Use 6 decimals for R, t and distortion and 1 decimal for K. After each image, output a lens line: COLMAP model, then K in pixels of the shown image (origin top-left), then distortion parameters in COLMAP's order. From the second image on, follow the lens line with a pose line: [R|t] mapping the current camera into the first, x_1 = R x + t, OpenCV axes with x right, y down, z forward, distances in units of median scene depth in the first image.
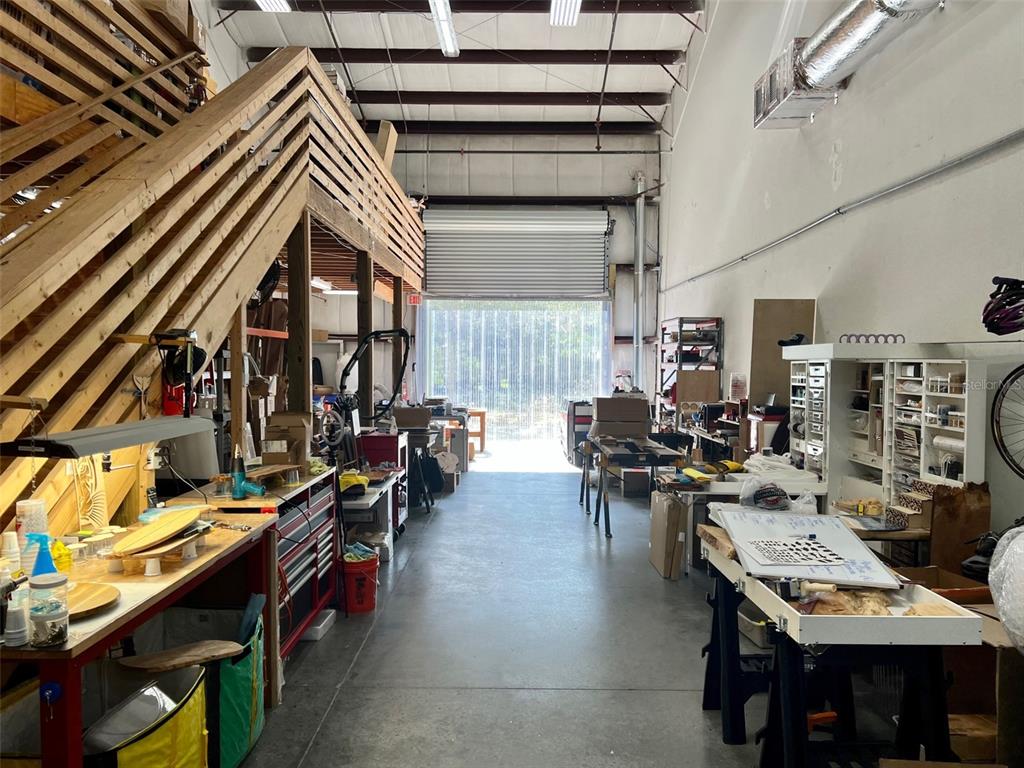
lens RADIAL K [[762.0, 0, 505.6], [0, 762.0, 387.8], [0, 0, 1]] dist [0.063813, -0.071519]
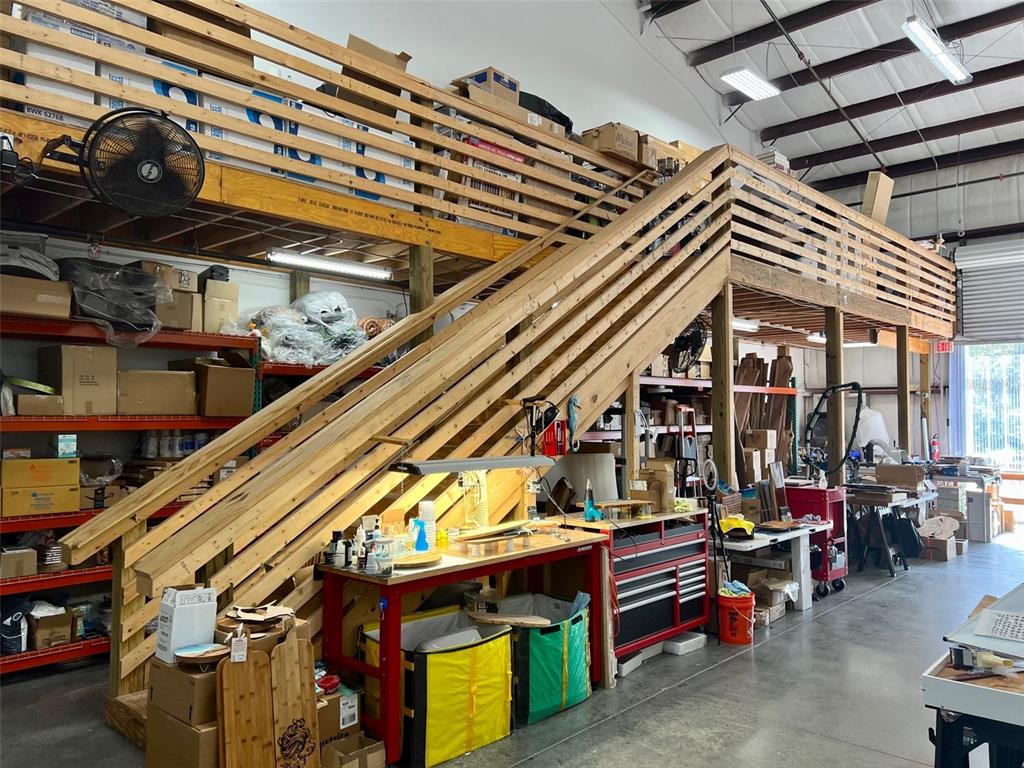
lens RADIAL K [[762.0, 0, 505.6], [0, 762.0, 387.8], [0, 0, 1]] dist [0.063813, -0.071519]
pose [[0.728027, -0.031889, -0.684806, 0.312626], [-0.017370, 0.997739, -0.064927, 0.002471], [0.685328, 0.059164, 0.725827, -0.044659]]
